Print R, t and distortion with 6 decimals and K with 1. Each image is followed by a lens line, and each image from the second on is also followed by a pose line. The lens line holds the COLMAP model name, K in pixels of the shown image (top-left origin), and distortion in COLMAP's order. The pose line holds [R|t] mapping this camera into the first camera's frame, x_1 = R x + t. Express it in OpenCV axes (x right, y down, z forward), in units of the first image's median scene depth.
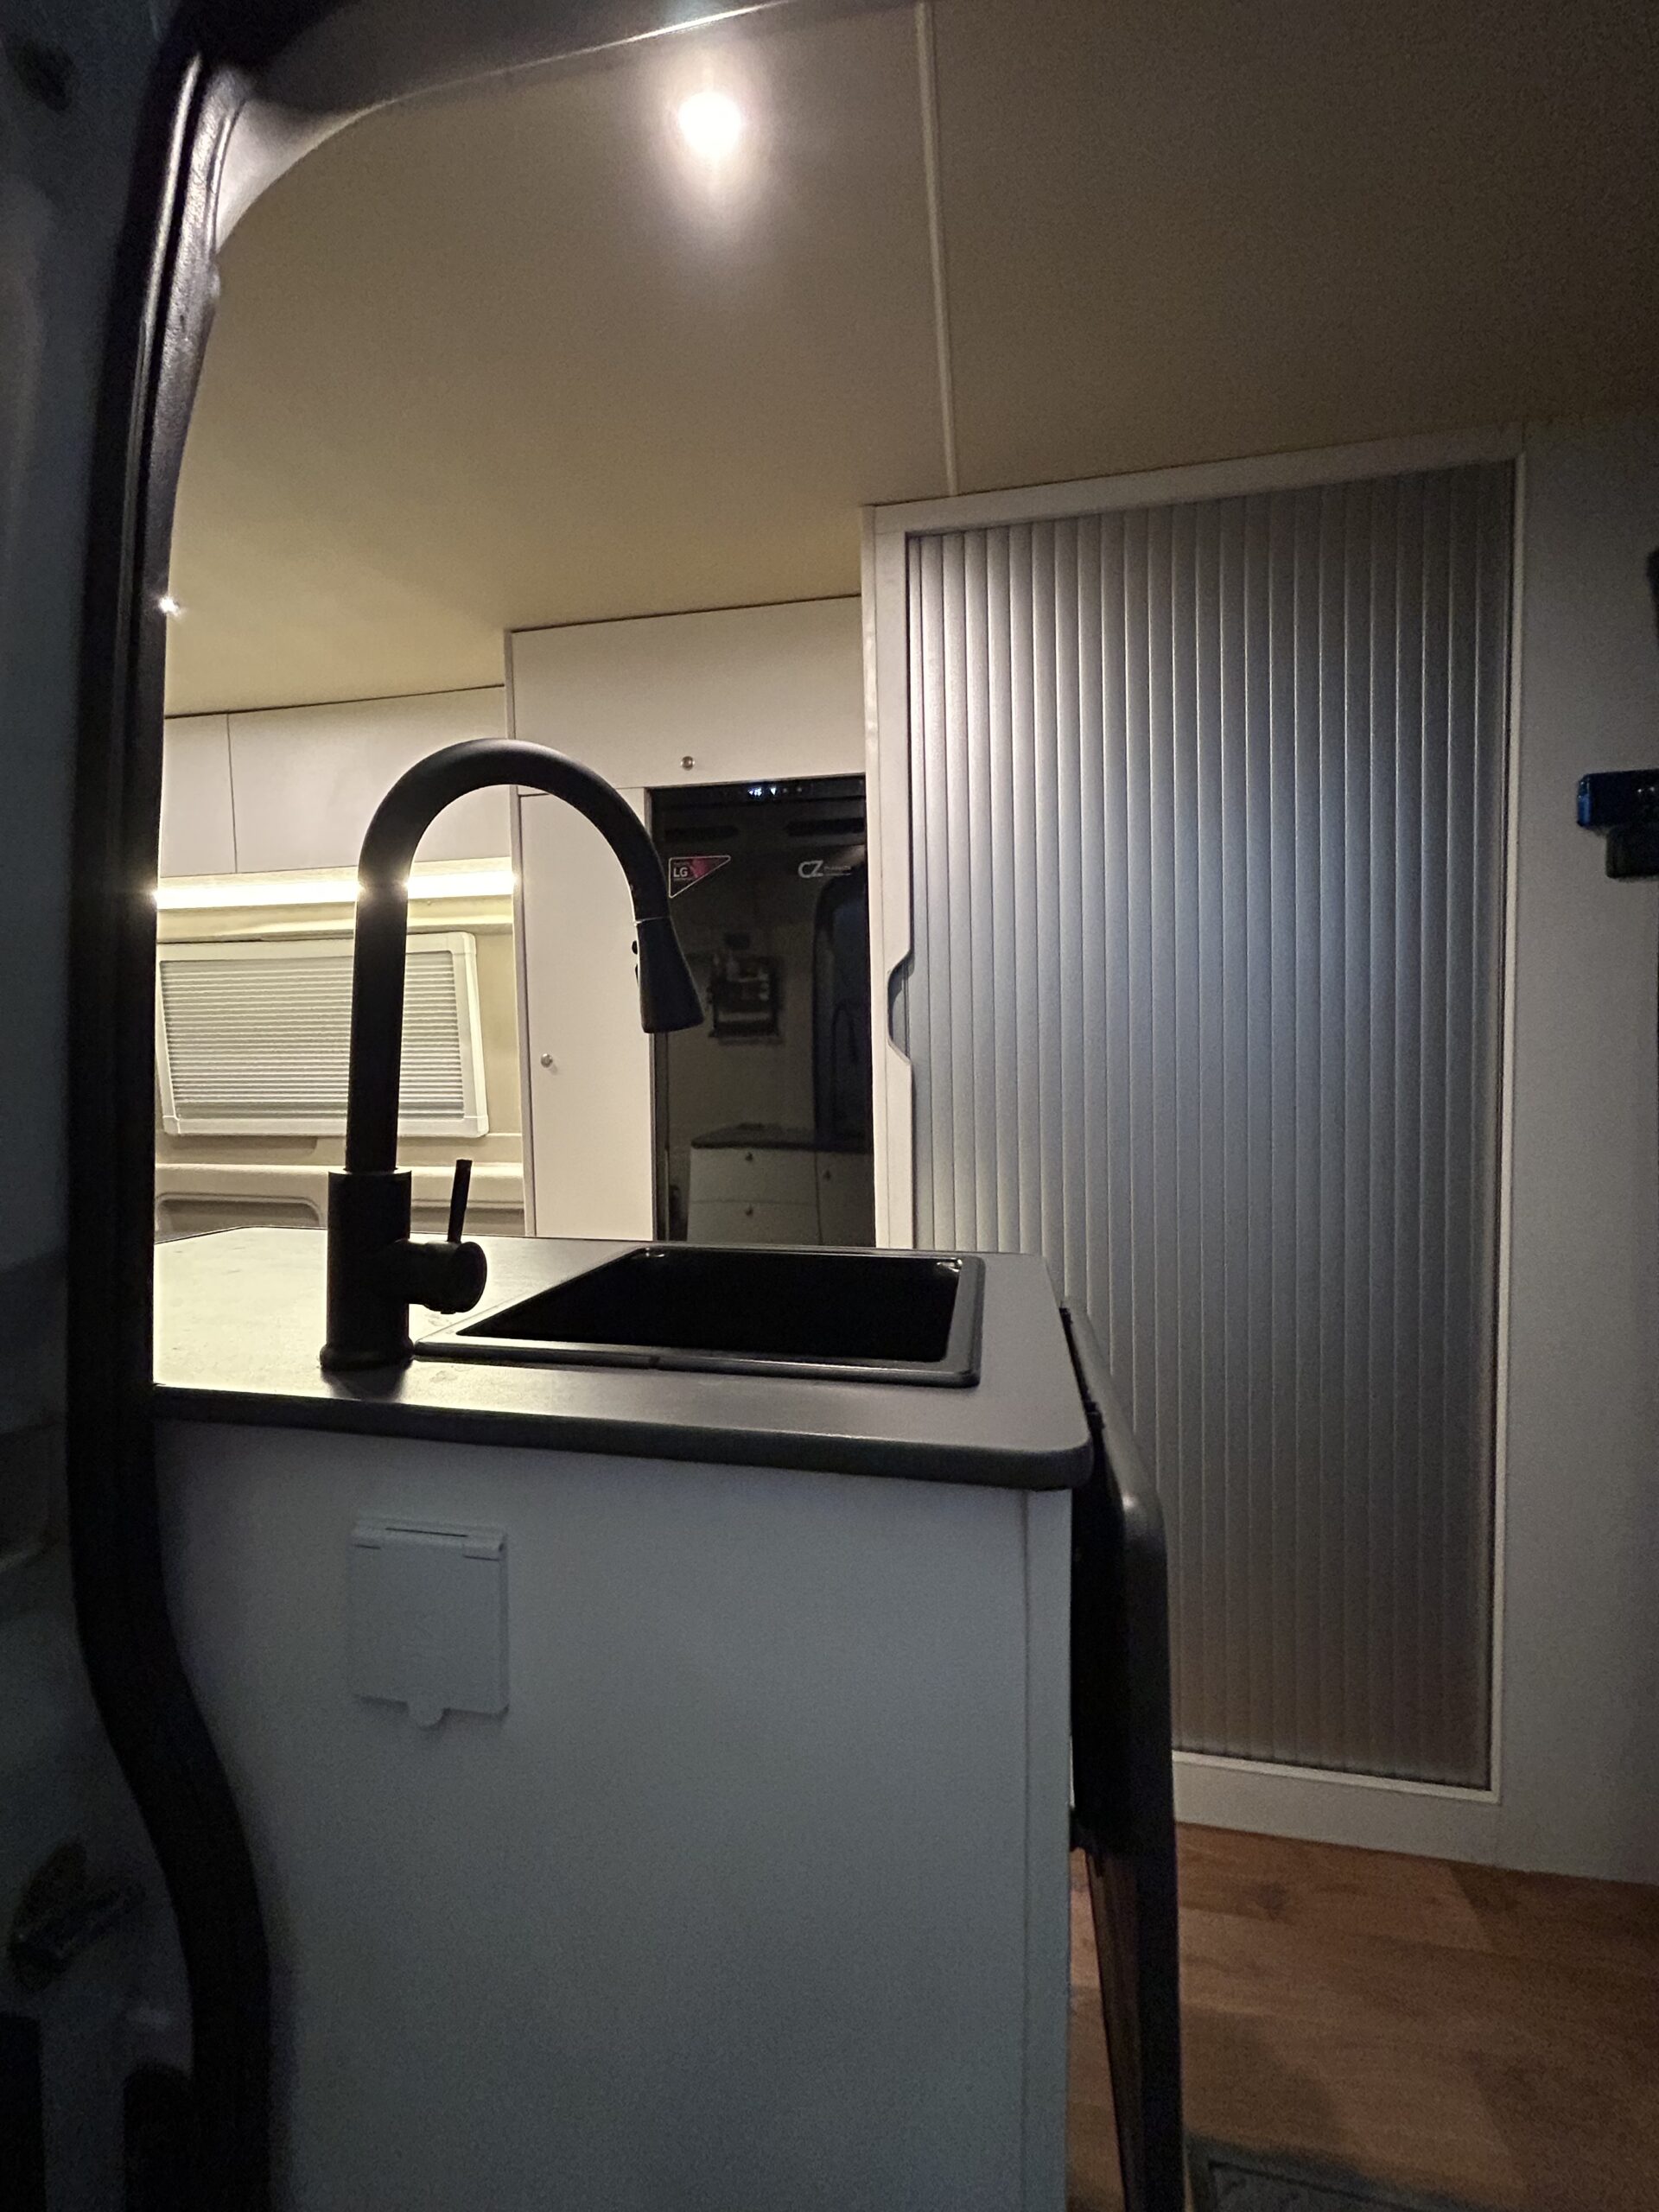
lens RADIAL K [[888.9, 0, 822.1], [0, 888.9, 1103.7], [0, 0, 1]] dist [-0.007064, 0.001348]
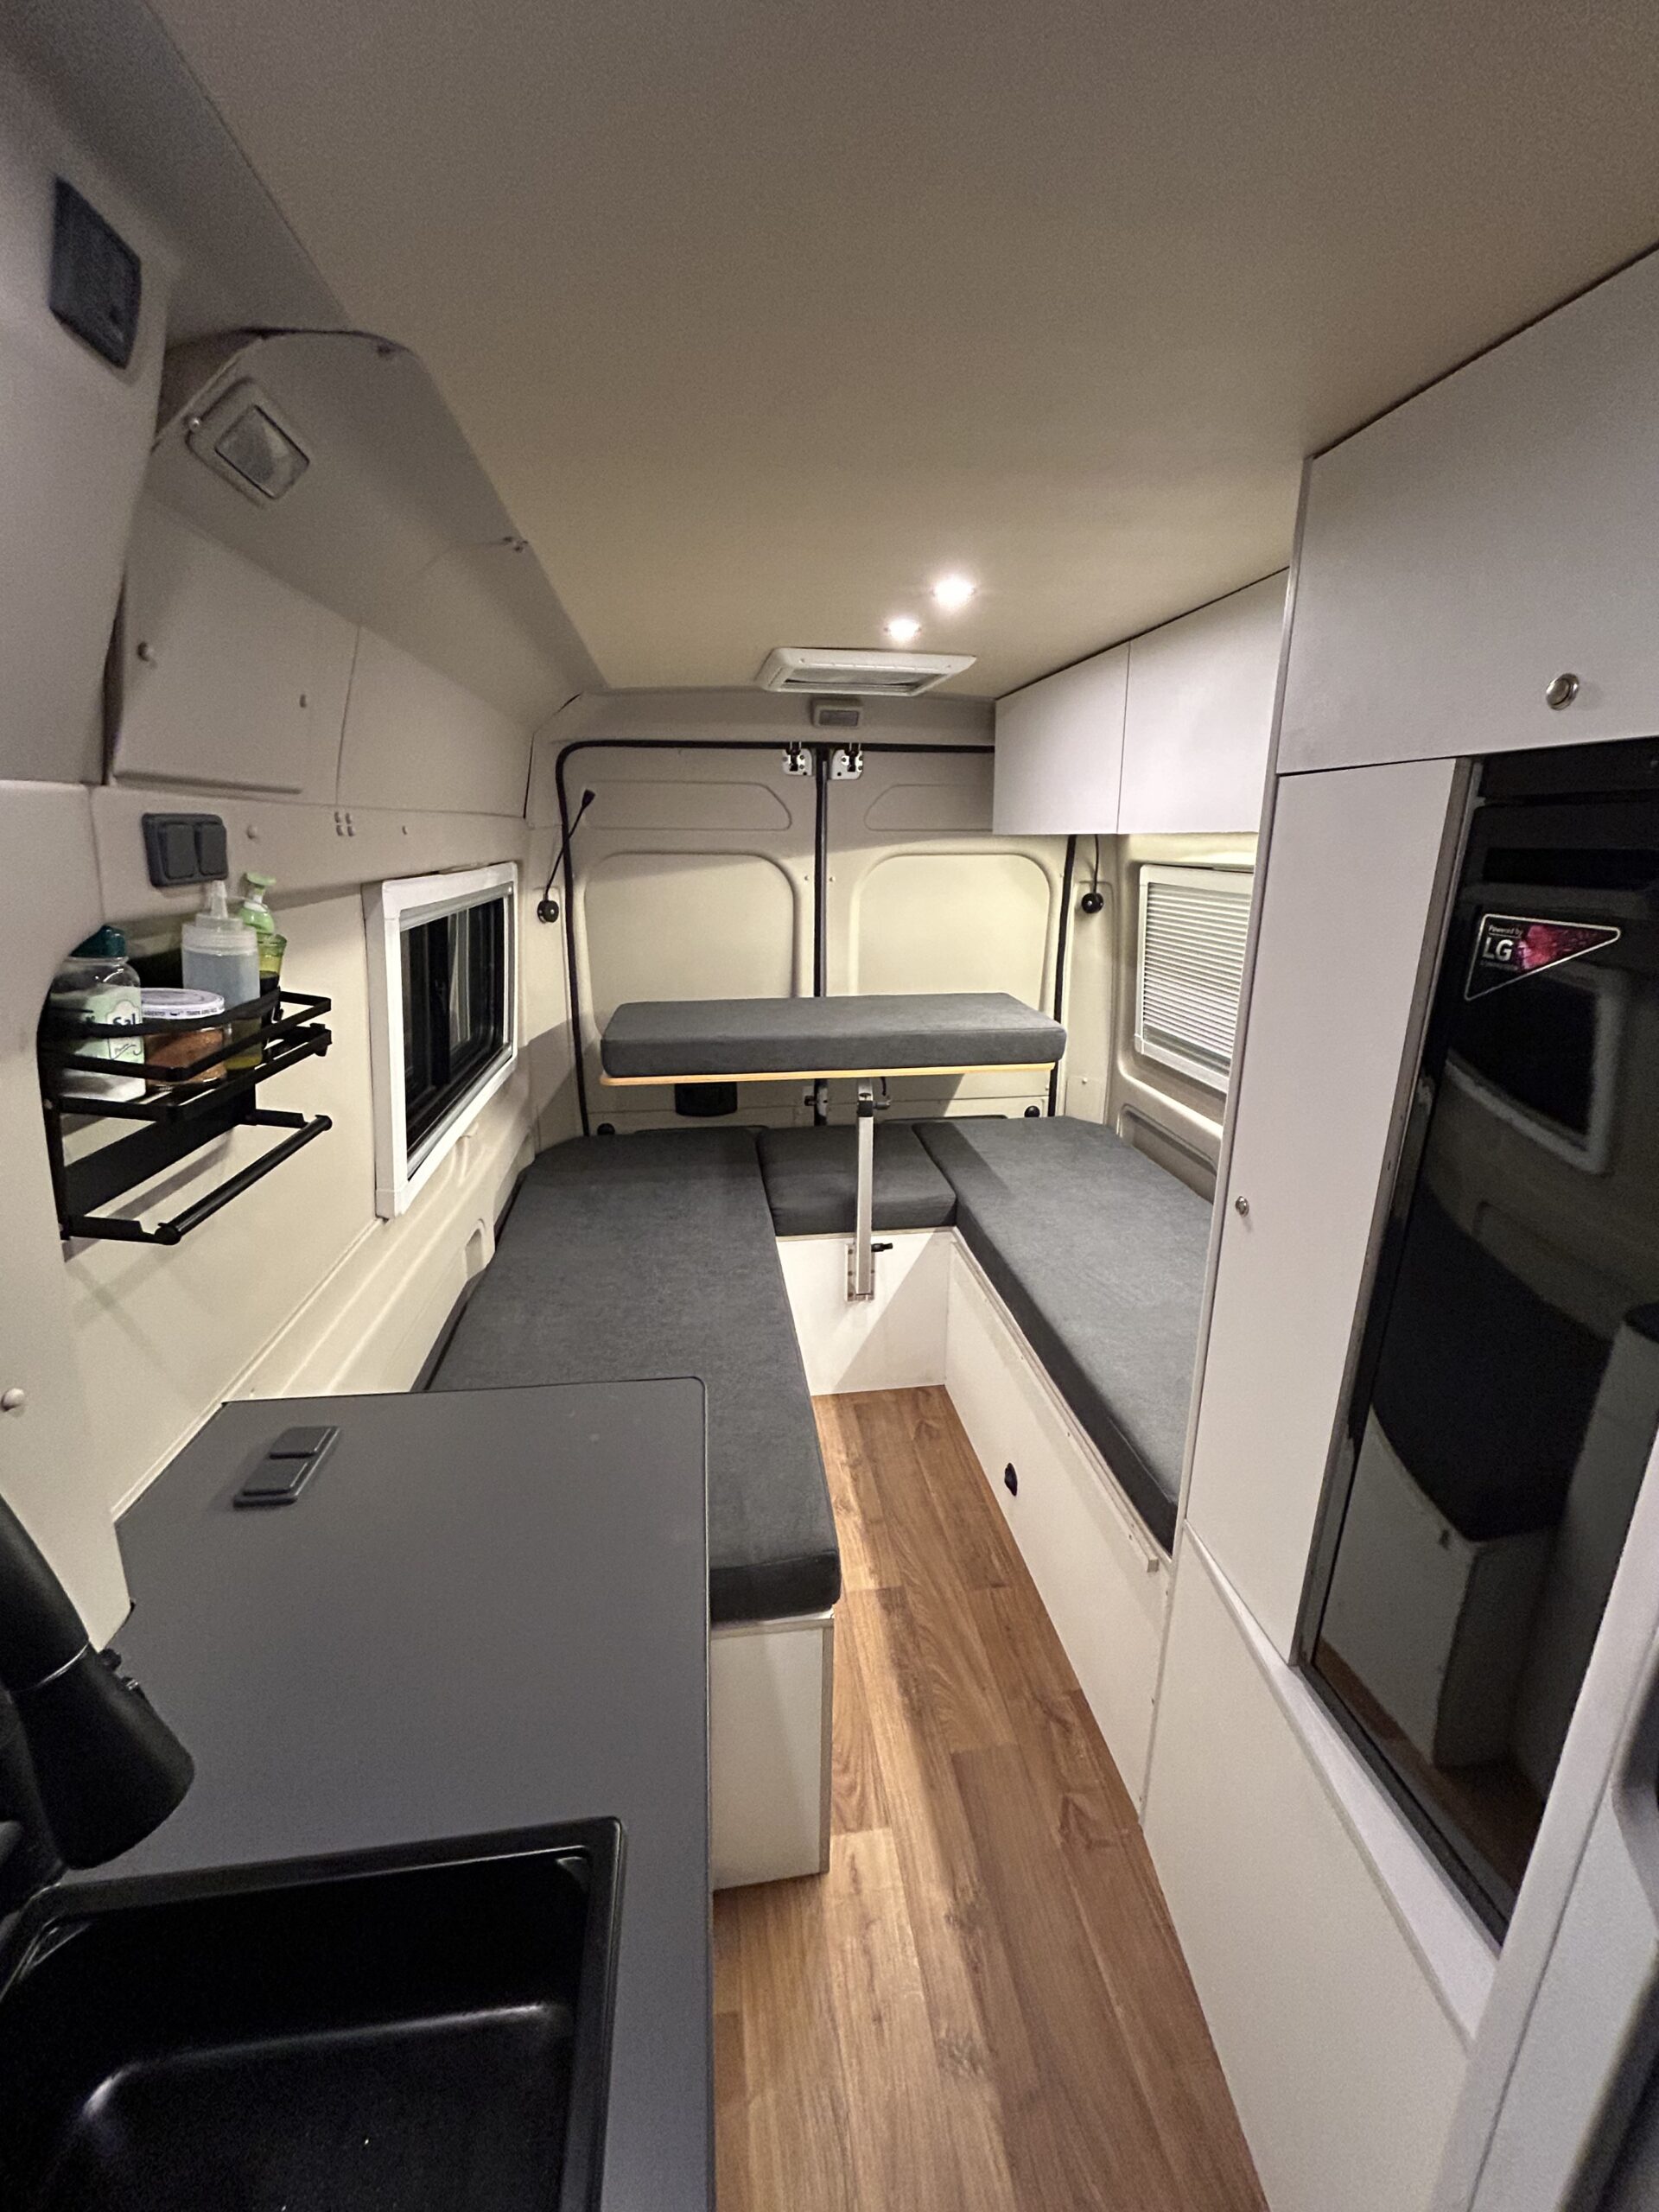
lens RADIAL K [[888.9, 0, 834.3], [0, 888.9, 1110.1], [0, 0, 1]] dist [-0.007064, 0.001348]
pose [[0.324766, 0.288377, -0.900758, 0.190758], [-0.045774, 0.956059, 0.289578, -0.359971], [0.944686, -0.052814, 0.323696, 0.646923]]
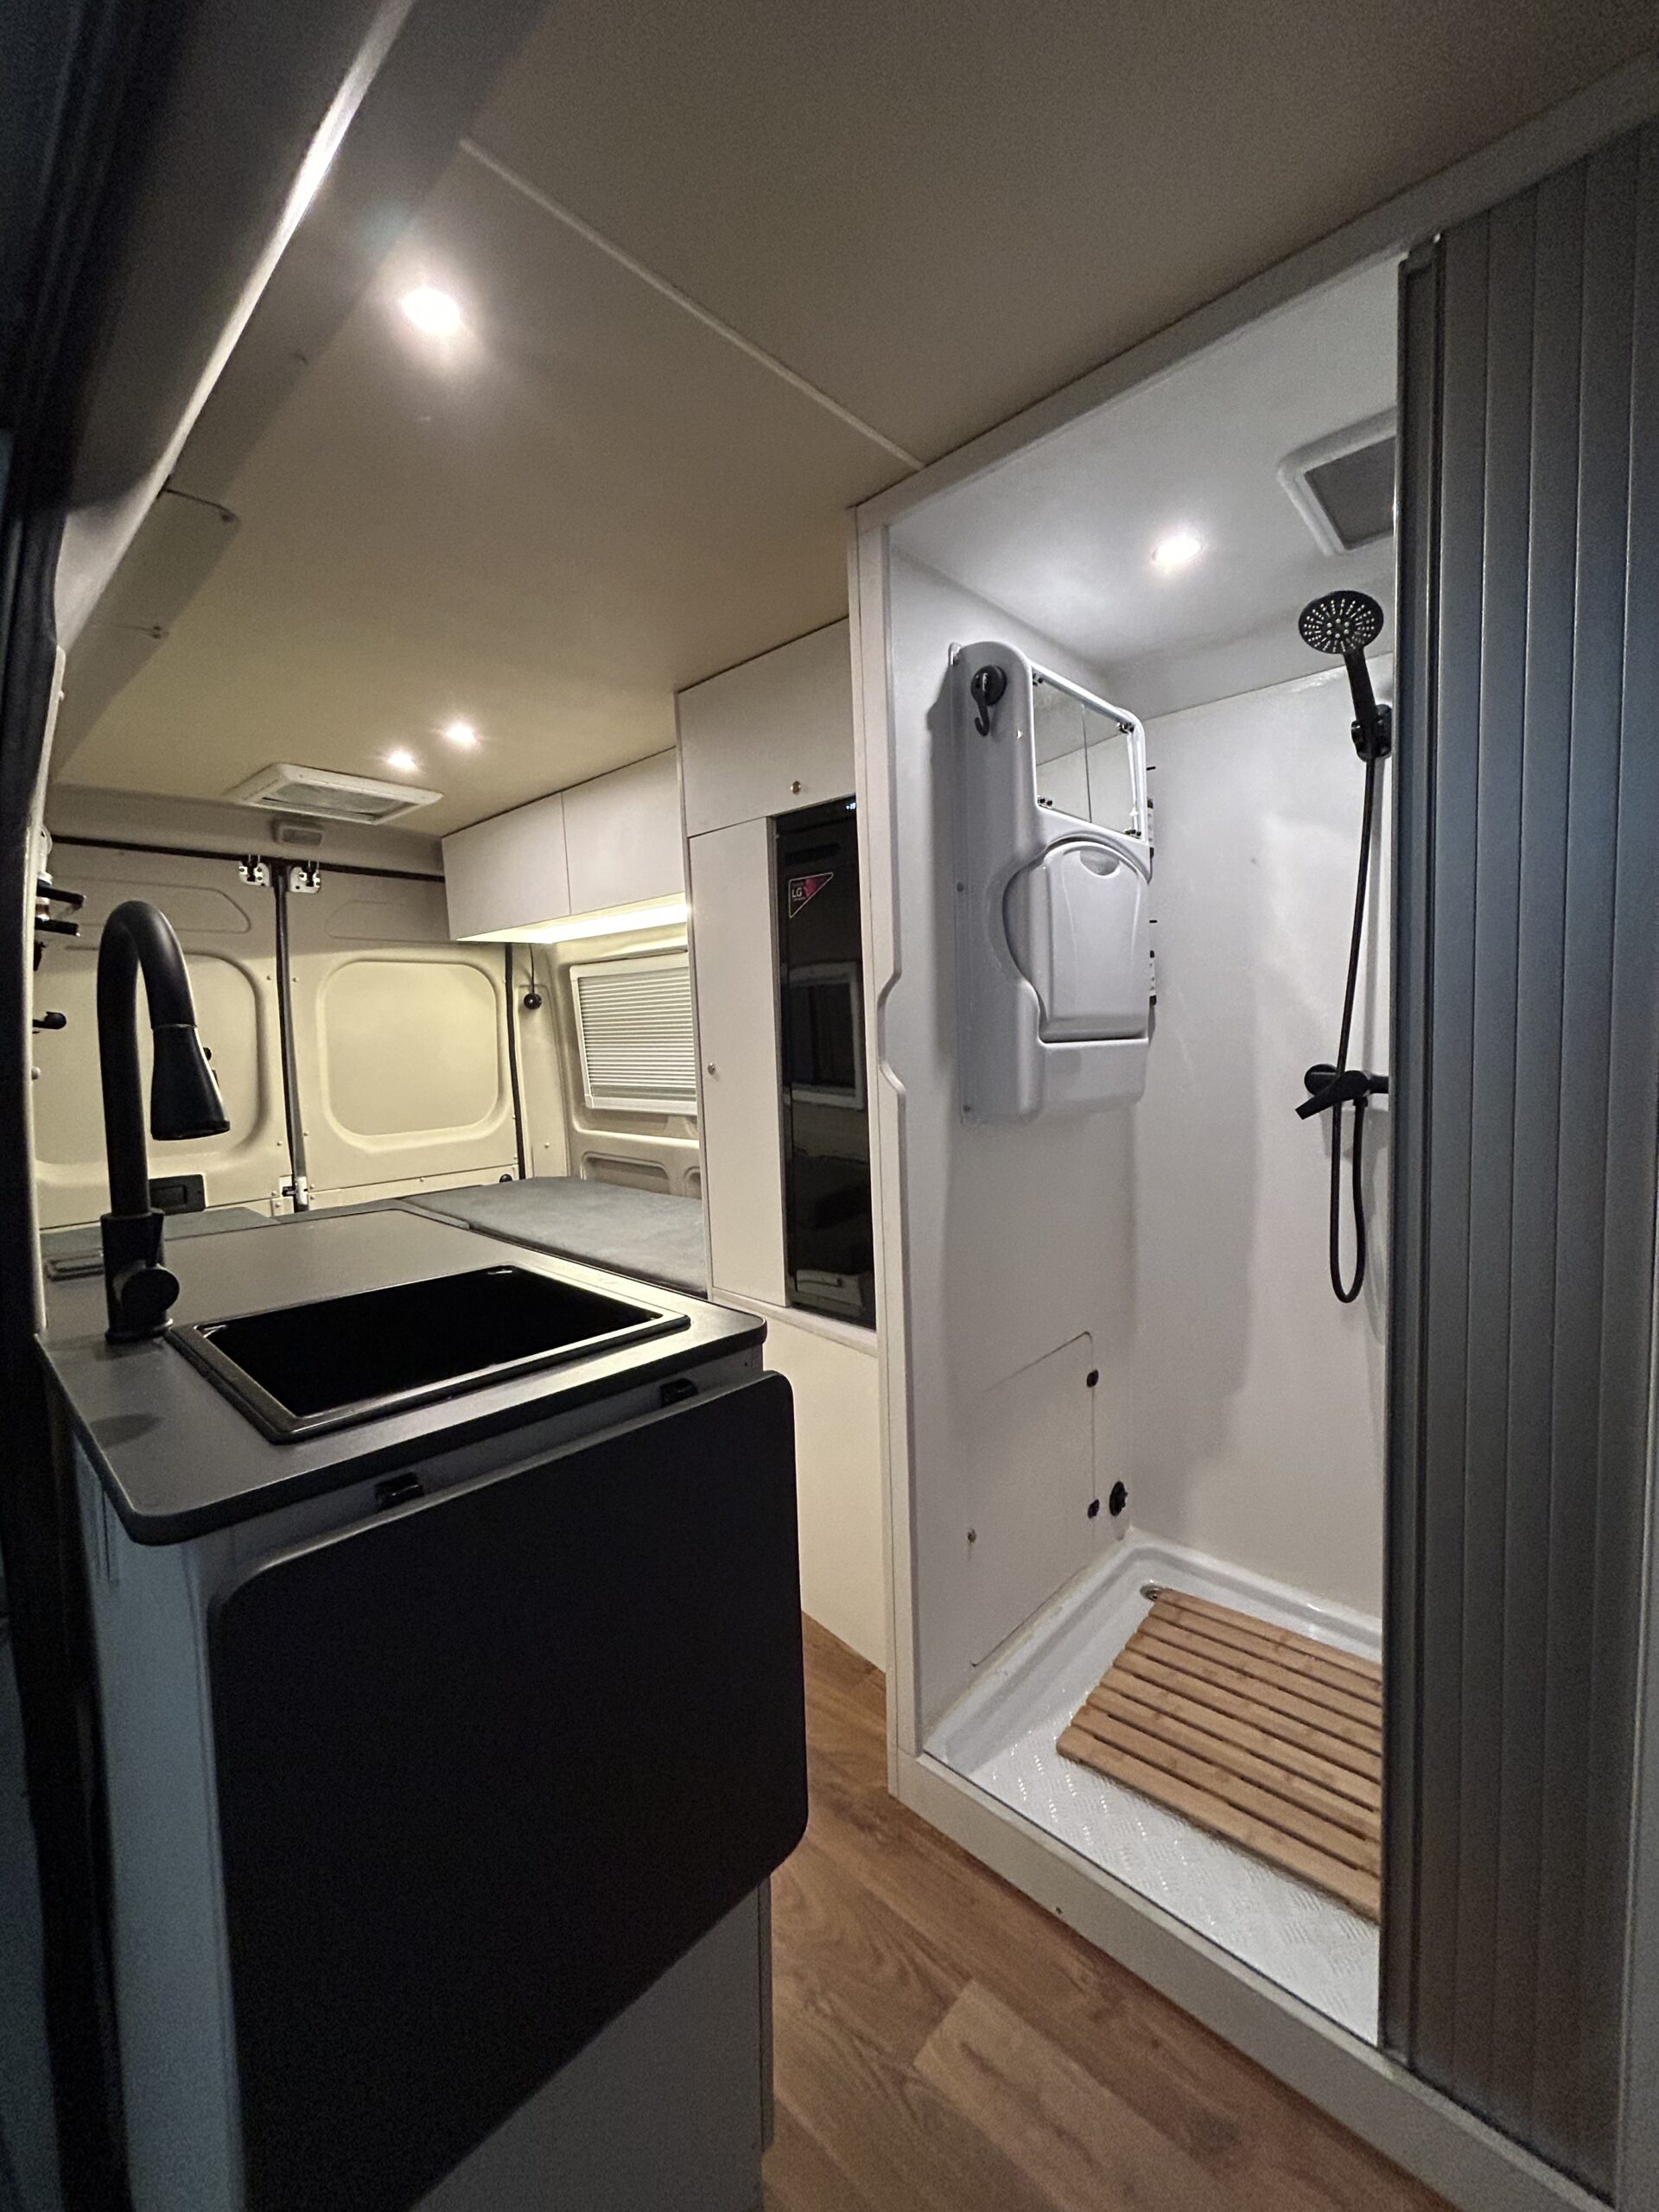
lens RADIAL K [[888.9, 0, 835.1], [0, 888.9, 1101.7], [0, 0, 1]] dist [-0.007064, 0.001348]
pose [[0.847897, 0.026350, -0.529505, 0.535349], [-0.000726, 0.998821, 0.048542, -0.077529], [0.530160, -0.040774, 0.846917, 0.148532]]
